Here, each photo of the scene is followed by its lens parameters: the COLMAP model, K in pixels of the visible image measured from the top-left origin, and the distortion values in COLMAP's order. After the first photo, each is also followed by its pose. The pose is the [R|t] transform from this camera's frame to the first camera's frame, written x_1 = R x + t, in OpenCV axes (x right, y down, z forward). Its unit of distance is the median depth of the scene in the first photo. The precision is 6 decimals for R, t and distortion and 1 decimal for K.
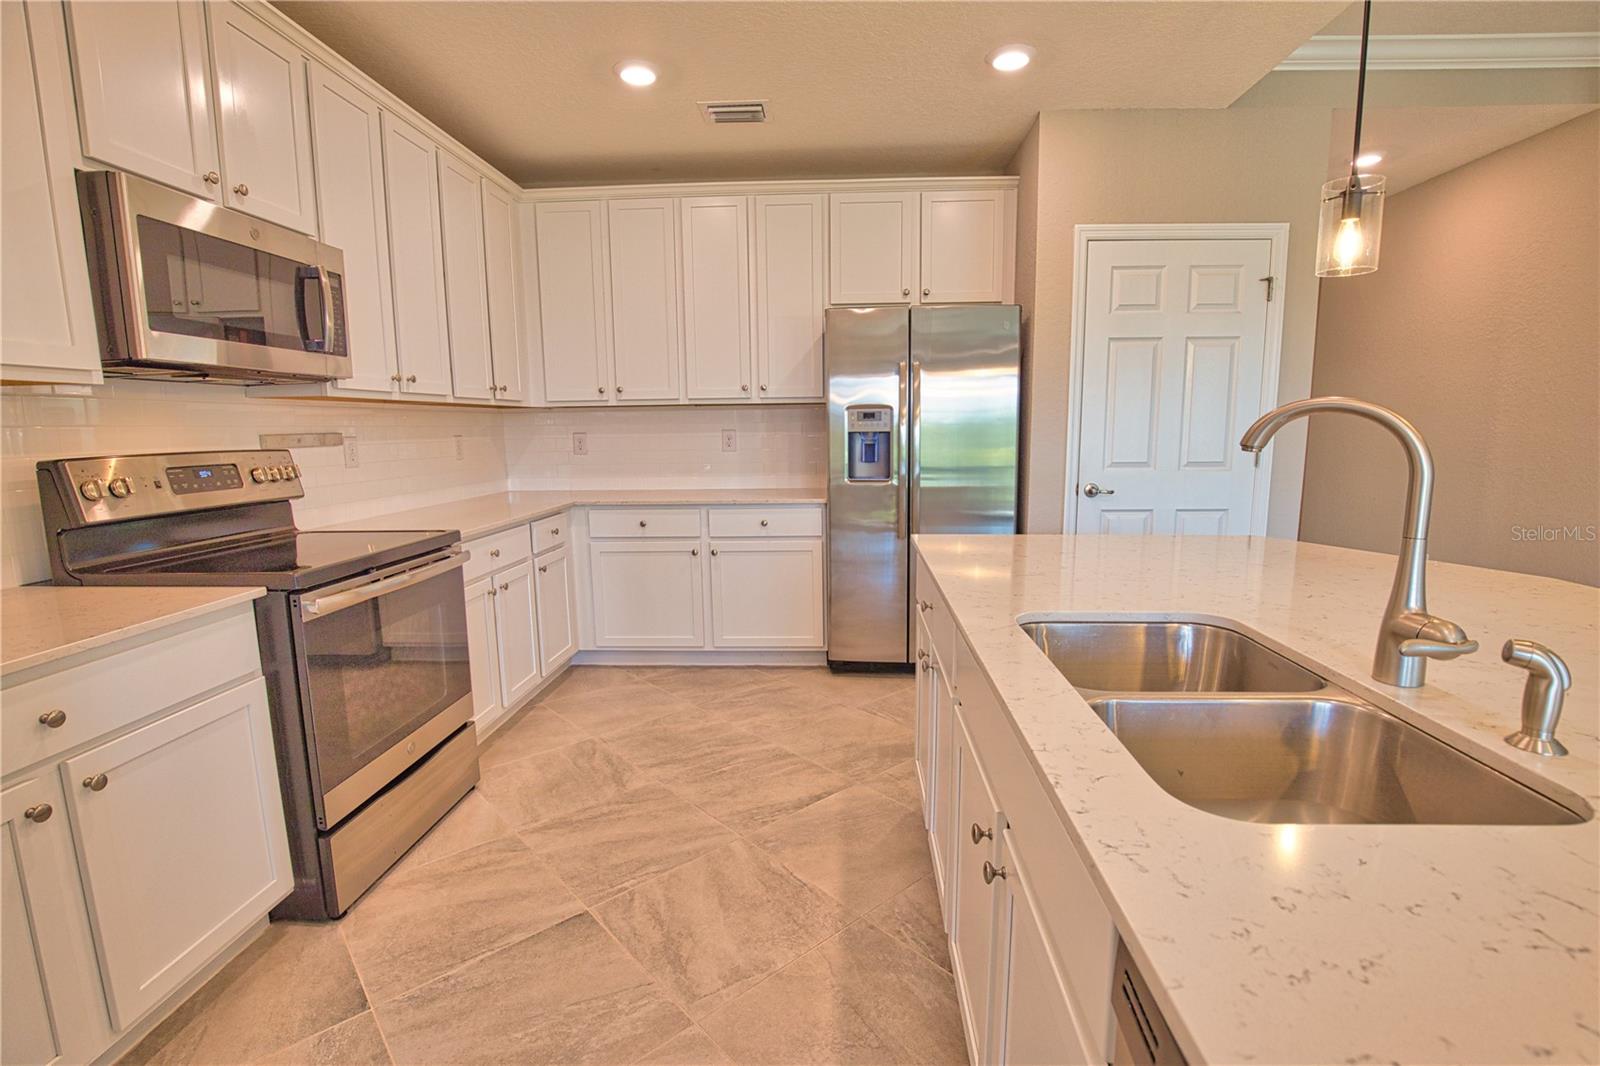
lens RADIAL K [[733.1, 0, 807.0], [0, 733.1, 540.9], [0, 0, 1]] dist [-0.031033, 0.002010]
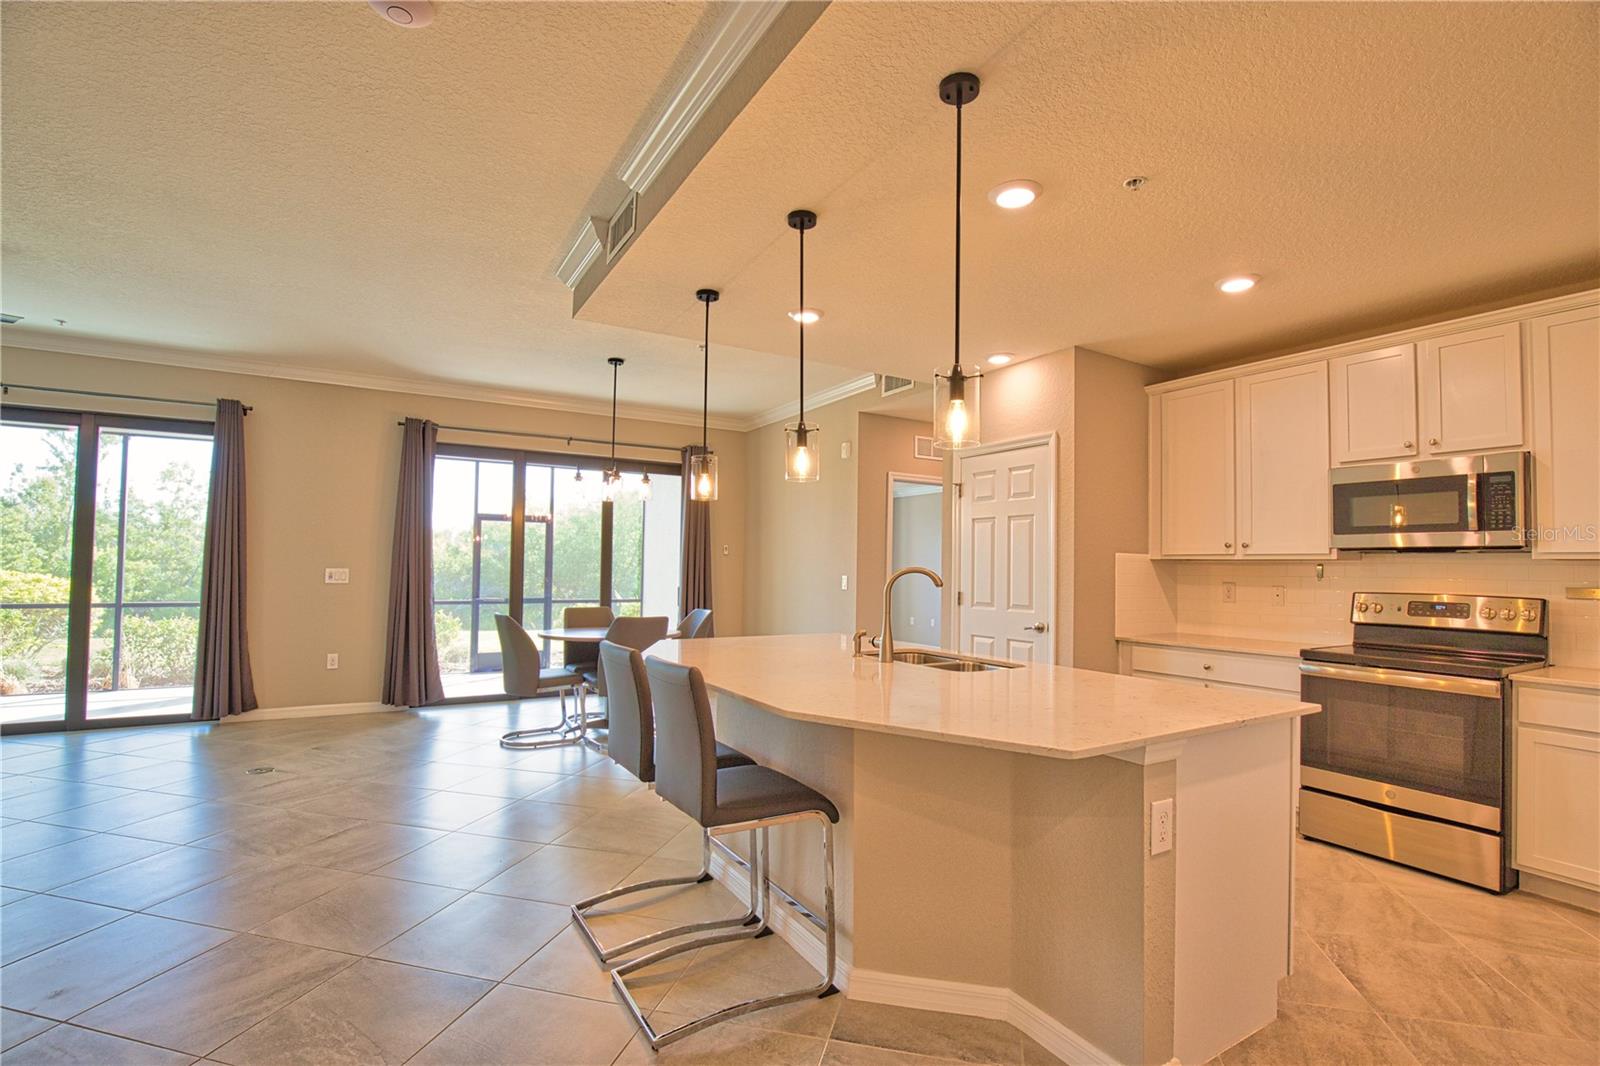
lens RADIAL K [[729.6, 0, 805.5], [0, 729.6, 544.4], [0, 0, 1]] dist [-0.018629, -0.000282]
pose [[-0.829576, -0.022978, -0.557920, 0.847310], [-0.096438, 0.990035, 0.102620, -0.170183], [0.550003, 0.138936, -0.823525, 0.978941]]
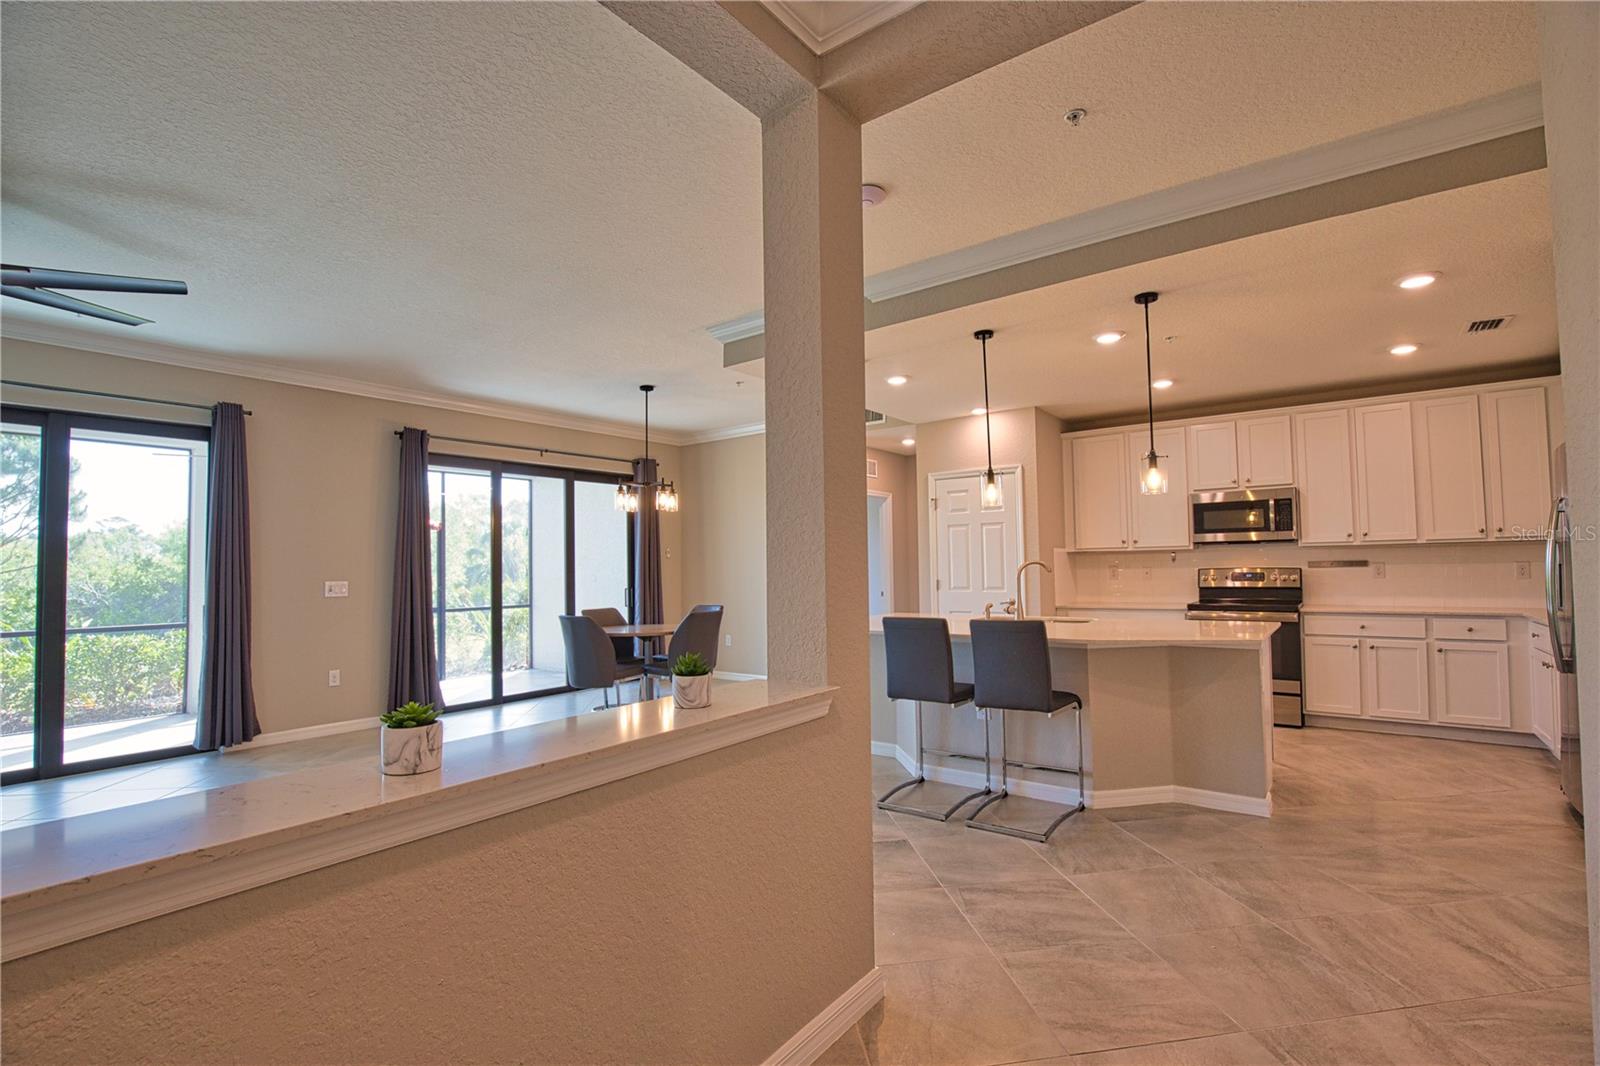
lens RADIAL K [[728.3, 0, 803.7], [0, 728.3, 539.0], [0, 0, 1]] dist [-0.023754, 0.000283]
pose [[-0.565635, -0.014623, -0.824526, 1.635962], [-0.108518, 0.992468, 0.056843, -0.133396], [0.817485, 0.121628, -0.562961, 0.730044]]
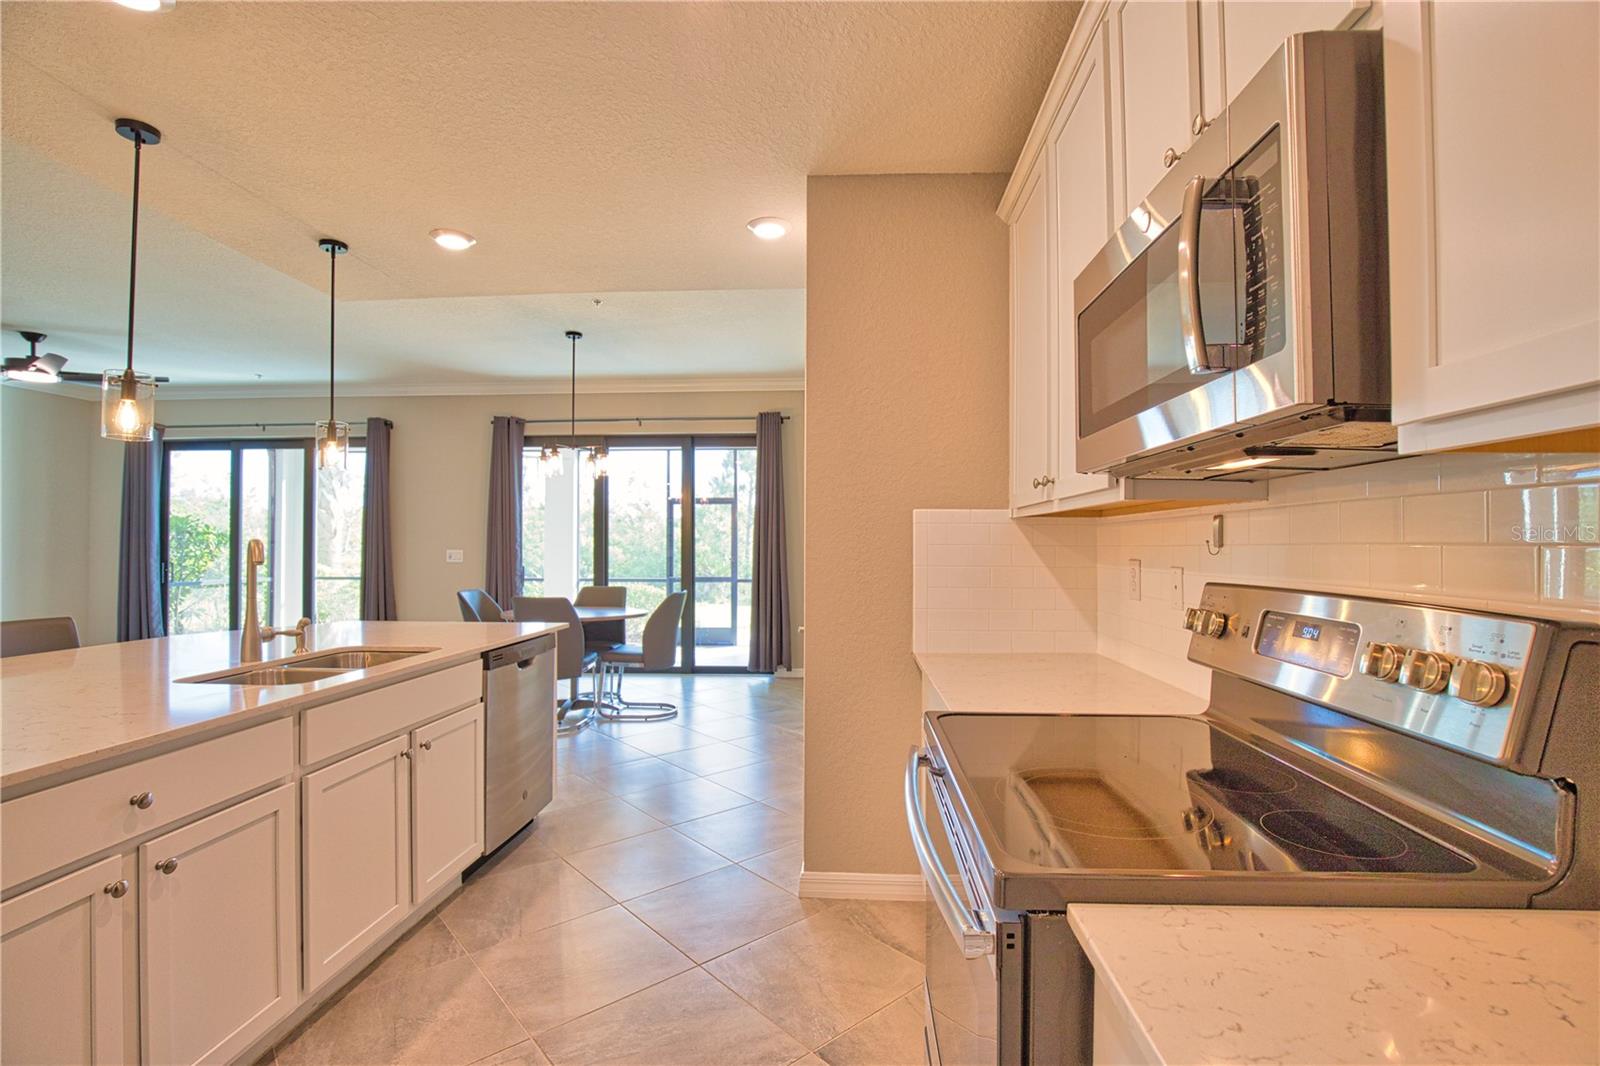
lens RADIAL K [[726.1, 0, 803.4], [0, 726.1, 532.5], [0, 0, 1]] dist [-0.001531, -0.000248]
pose [[-0.999944, 0.006673, 0.008163, -0.293270], [0.007758, 0.989961, 0.141126, -0.160538], [-0.007139, 0.141181, -0.989958, 0.978629]]
